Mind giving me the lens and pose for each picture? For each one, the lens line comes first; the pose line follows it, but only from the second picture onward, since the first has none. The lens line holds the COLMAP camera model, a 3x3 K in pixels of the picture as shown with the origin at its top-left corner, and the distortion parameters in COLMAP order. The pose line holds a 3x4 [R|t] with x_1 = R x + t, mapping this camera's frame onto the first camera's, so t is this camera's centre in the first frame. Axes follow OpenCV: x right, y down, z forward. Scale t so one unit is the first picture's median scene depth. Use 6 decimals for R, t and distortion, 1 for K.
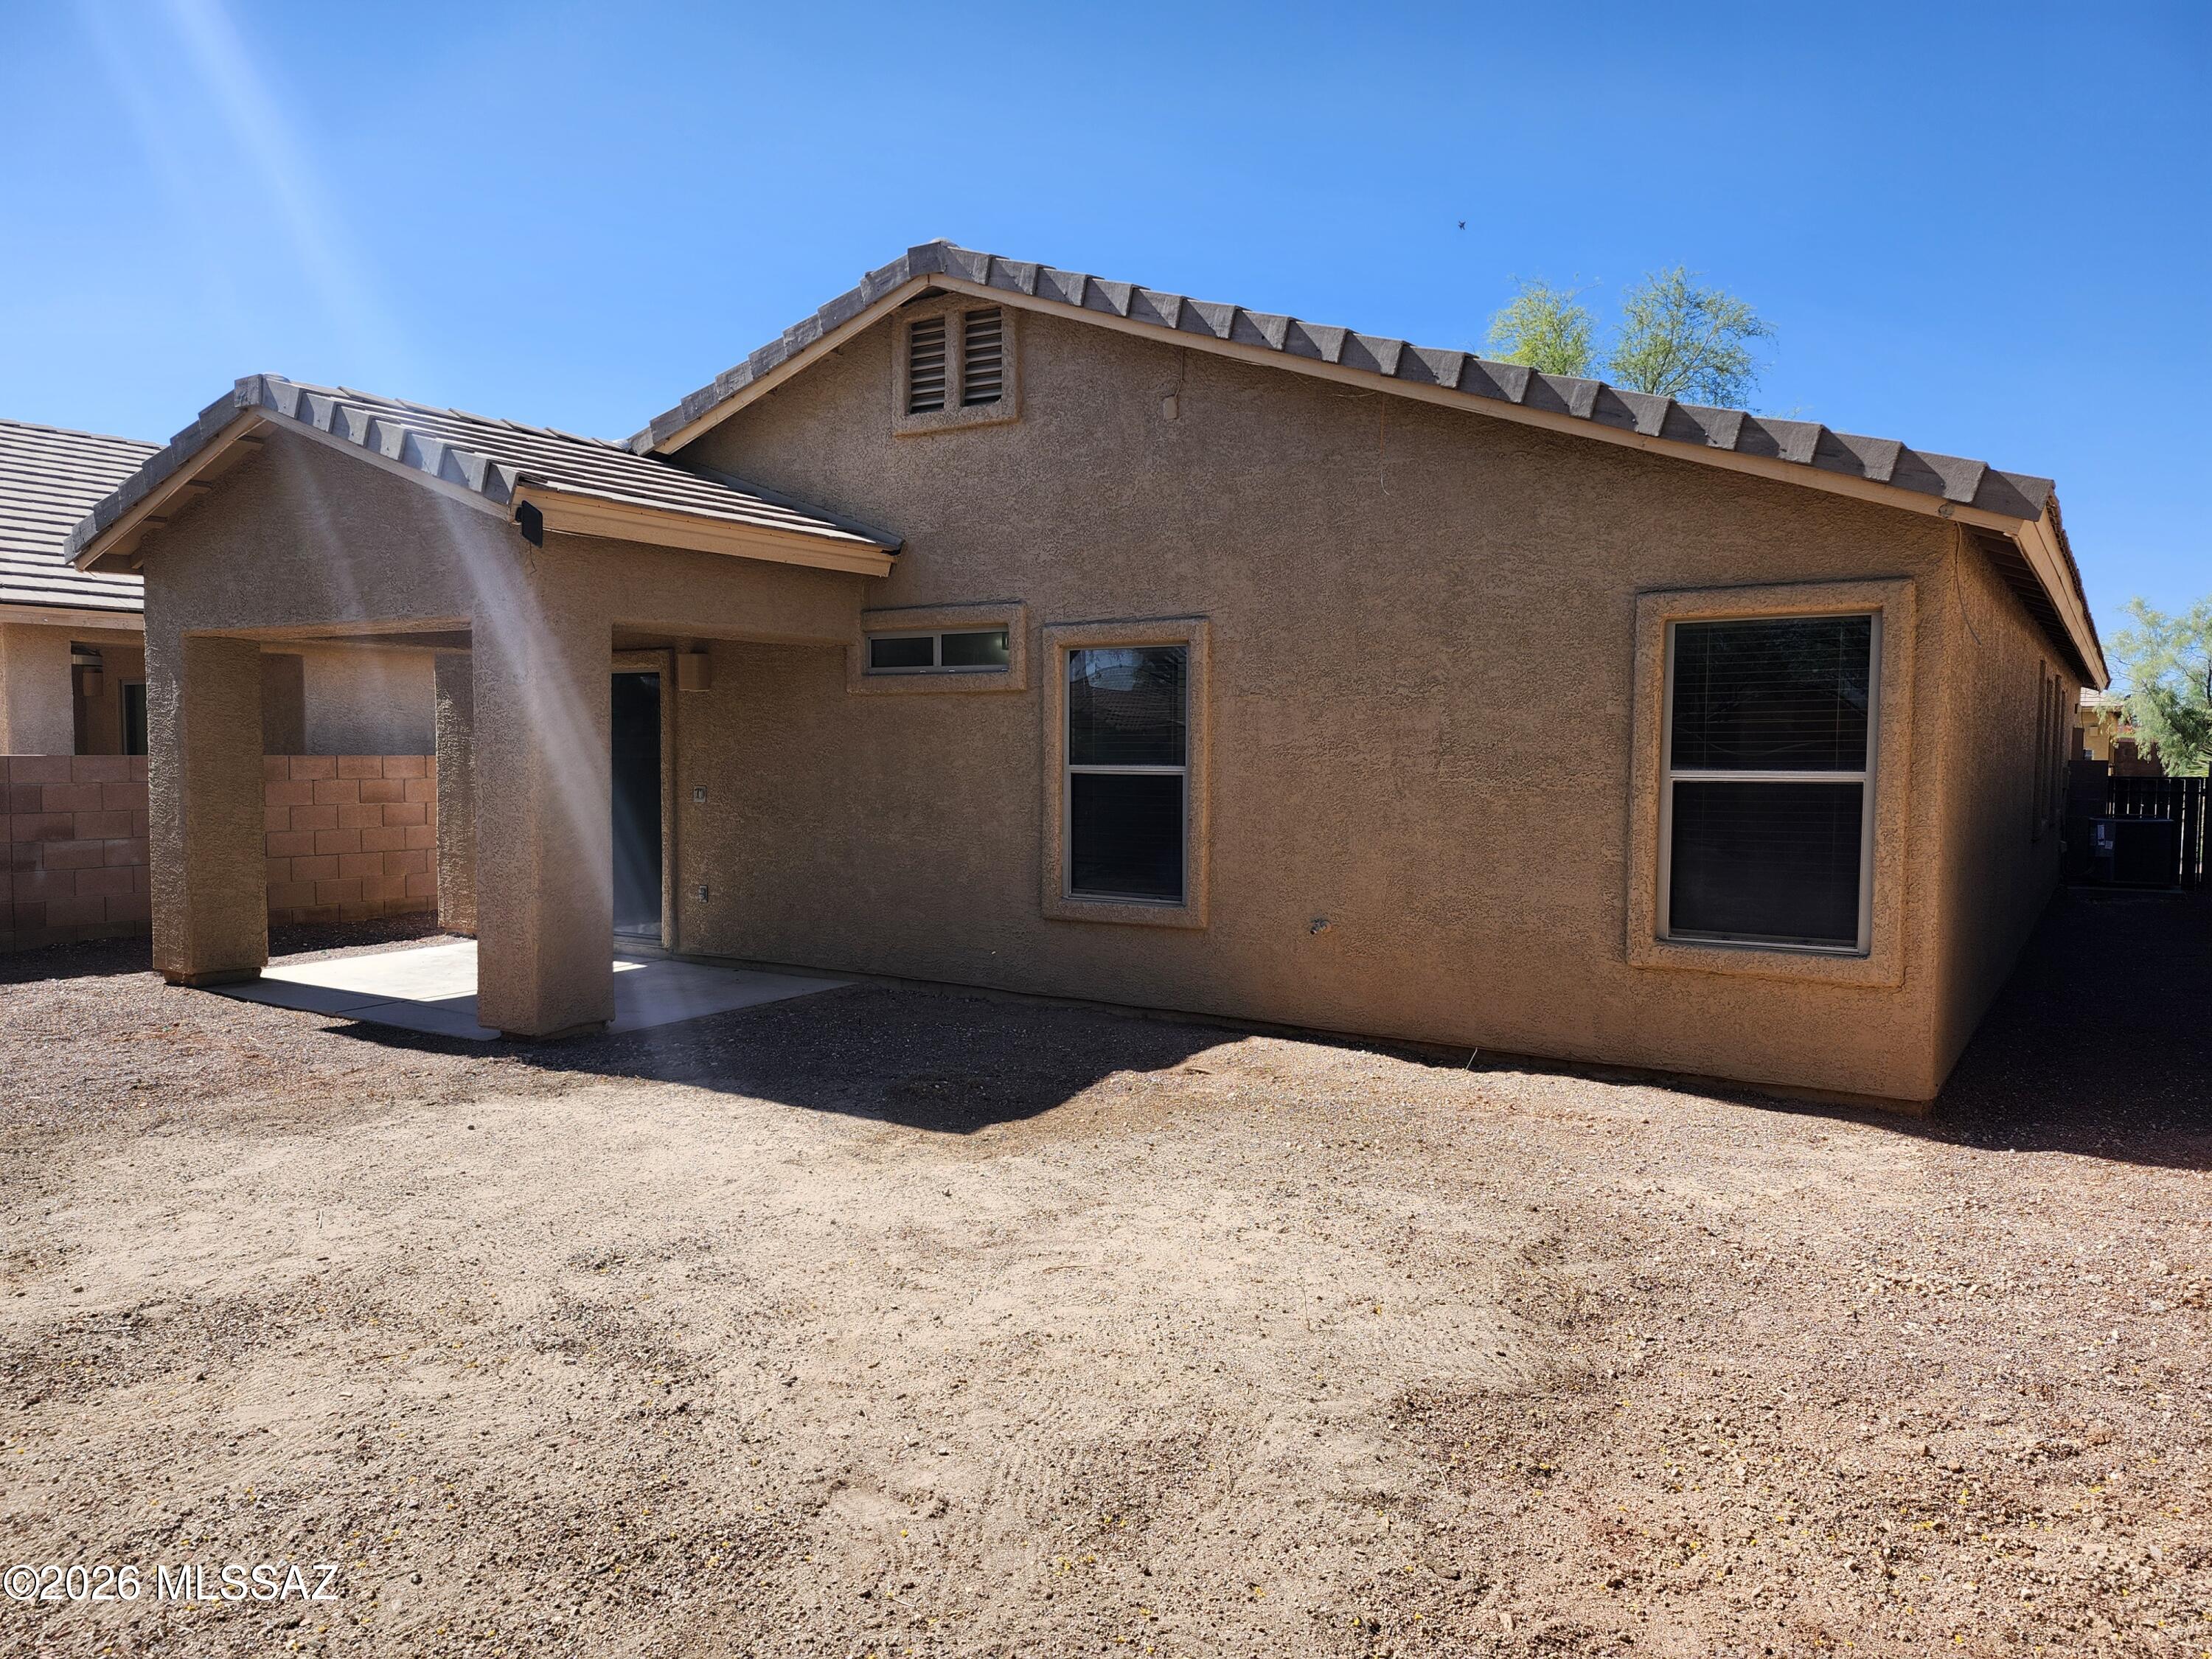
lens RADIAL K [[1591.1, 0, 1092.5], [0, 1591.1, 820.1], [0, 0, 1]] dist [0.071039, -0.080782]
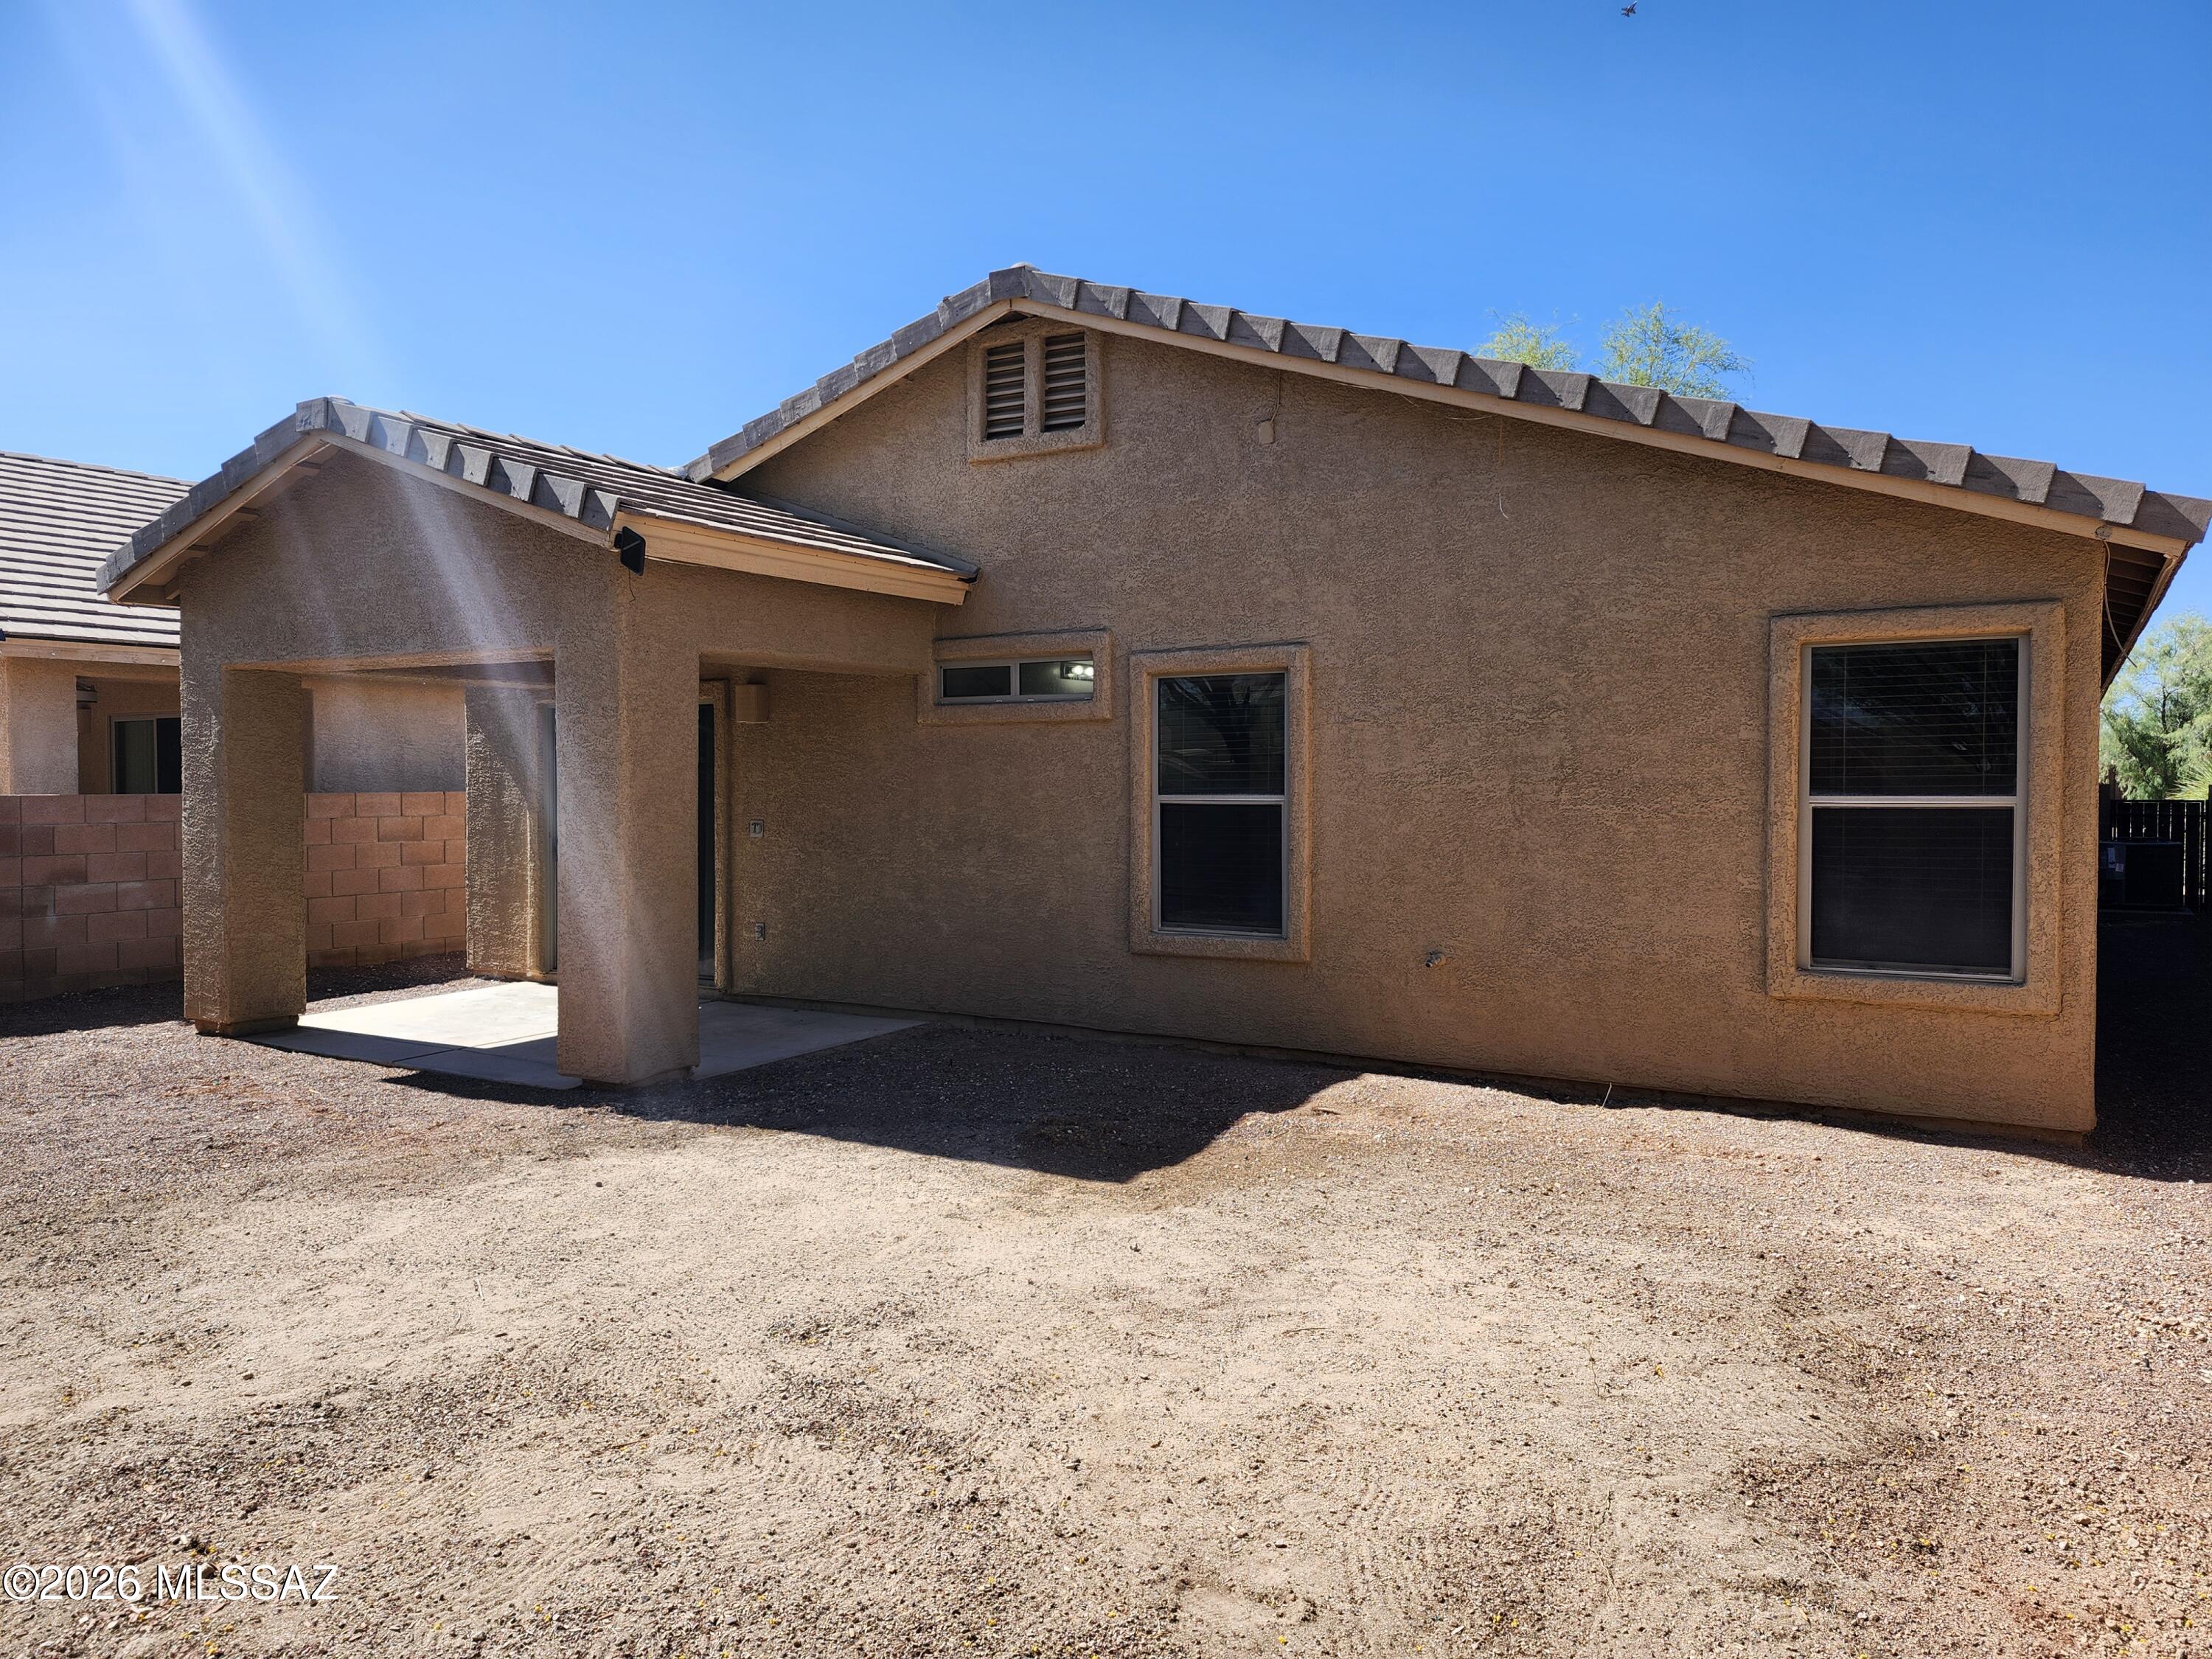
lens RADIAL K [[1591.1, 0, 1103.3], [0, 1591.1, 792.5], [0, 0, 1]] dist [0.071039, -0.080782]
pose [[0.999169, -0.007792, 0.040009, -0.099350], [0.009265, 0.999281, -0.036752, -0.000930], [-0.039693, 0.037092, 0.998523, 0.030876]]
